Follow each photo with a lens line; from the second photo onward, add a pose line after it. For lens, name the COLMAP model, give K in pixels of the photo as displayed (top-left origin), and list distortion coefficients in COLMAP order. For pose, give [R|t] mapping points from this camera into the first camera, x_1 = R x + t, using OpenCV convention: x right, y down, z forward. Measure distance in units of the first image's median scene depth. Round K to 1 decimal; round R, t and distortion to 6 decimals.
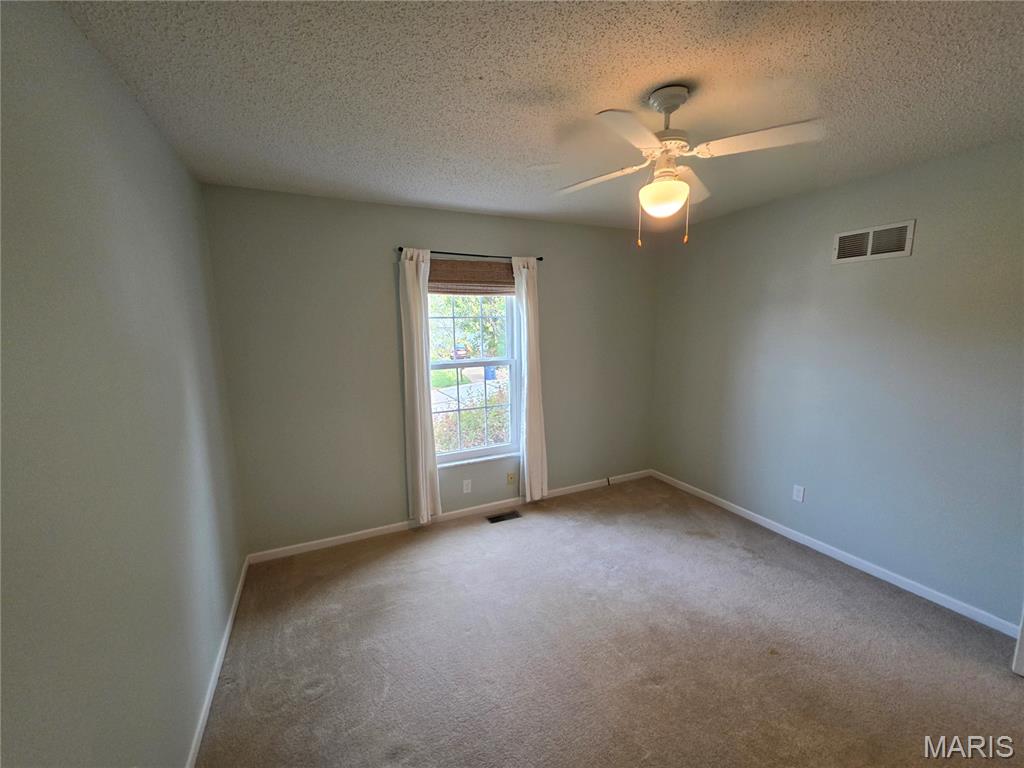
lens RADIAL K [[409.6, 0, 513.1], [0, 409.6, 387.0], [0, 0, 1]] dist [-0.004191, 0.000535]
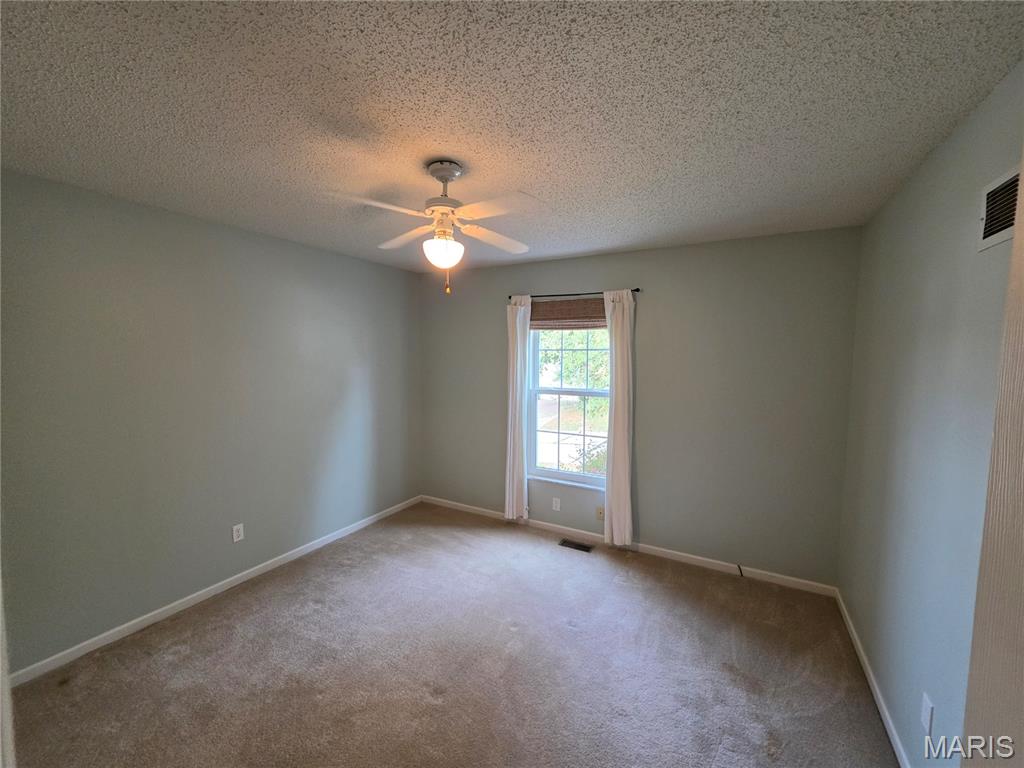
lens RADIAL K [[409.6, 0, 514.9], [0, 409.6, 379.7], [0, 0, 1]] dist [-0.004191, 0.000535]
pose [[0.588704, 0.071220, -0.805205, 0.725507], [-0.139076, 0.990181, -0.014101, -0.056915], [0.796295, 0.120286, 0.592829, 0.250378]]
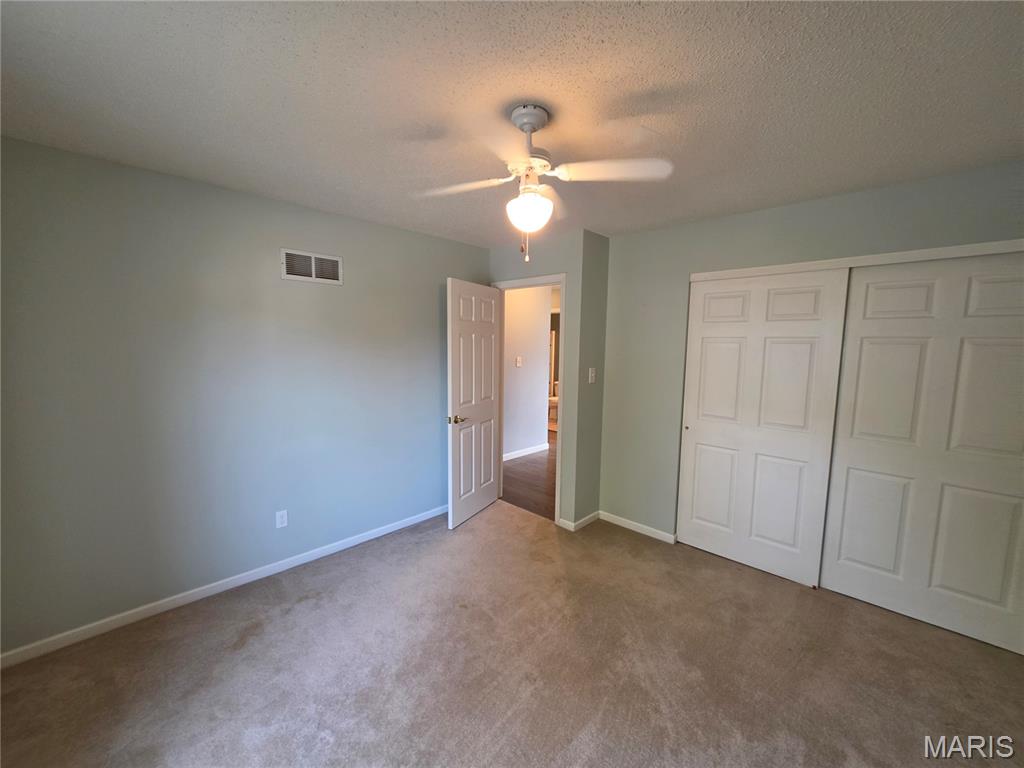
lens RADIAL K [[409.6, 0, 508.1], [0, 409.6, 387.0], [0, 0, 1]] dist [-0.004191, 0.000535]
pose [[-0.346661, -0.090651, 0.933600, -0.303147], [0.132855, 0.980540, 0.144540, -0.094510], [-0.928534, 0.174140, -0.327872, 0.726592]]
